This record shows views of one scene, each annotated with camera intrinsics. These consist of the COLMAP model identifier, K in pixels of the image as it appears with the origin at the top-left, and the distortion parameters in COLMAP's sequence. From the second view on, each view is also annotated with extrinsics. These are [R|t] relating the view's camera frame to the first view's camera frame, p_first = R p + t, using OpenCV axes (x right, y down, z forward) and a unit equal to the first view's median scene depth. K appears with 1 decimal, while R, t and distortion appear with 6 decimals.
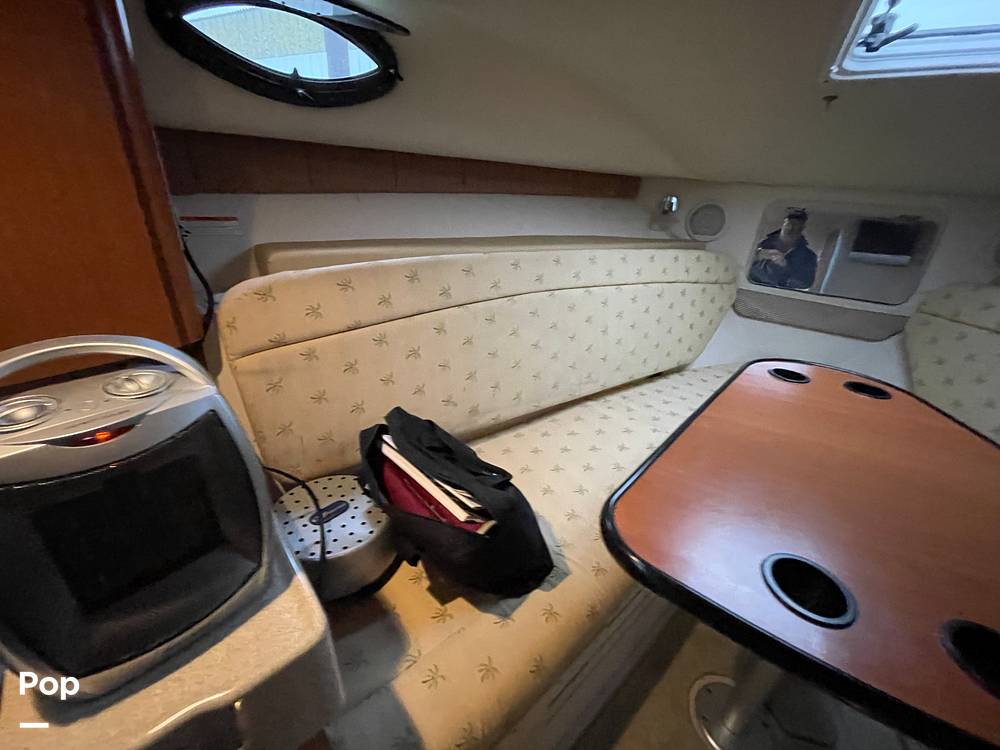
lens RADIAL K [[400.3, 0, 498.4], [0, 400.3, 375.4], [0, 0, 1]] dist [-0.002373, 0.000521]
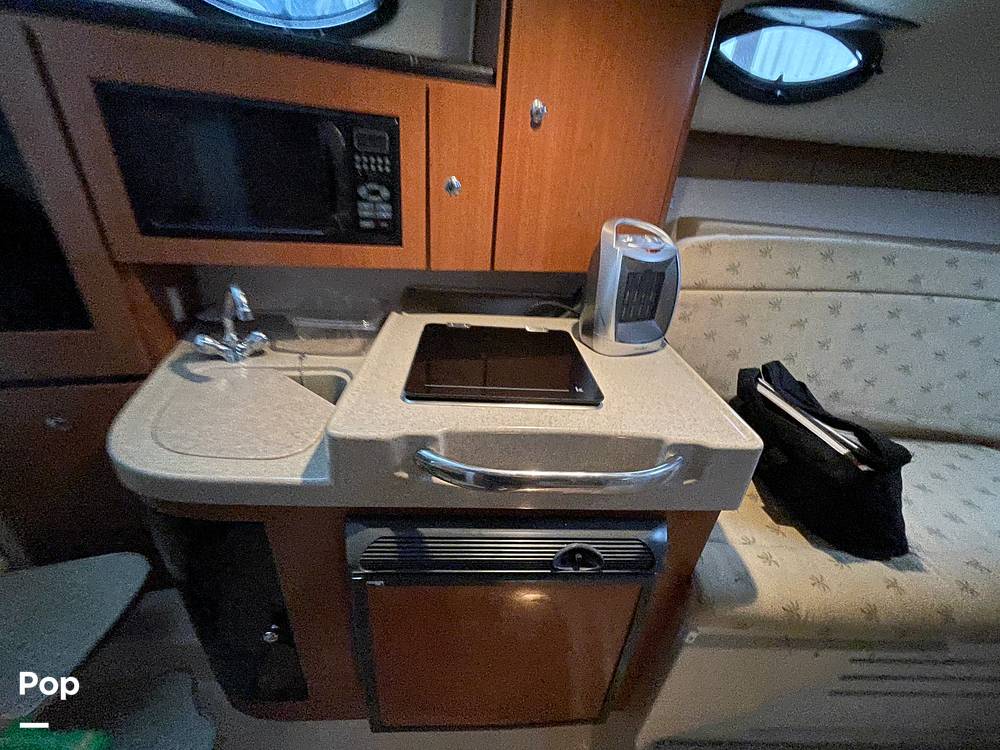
lens RADIAL K [[400.3, 0, 501.5], [0, 400.3, 371.2], [0, 0, 1]] dist [-0.002373, 0.000521]
pose [[0.763270, 0.303441, -0.570388, -0.187183], [-0.302580, 0.947928, 0.099388, 0.231077], [0.570845, 0.096728, 0.815340, -0.401222]]
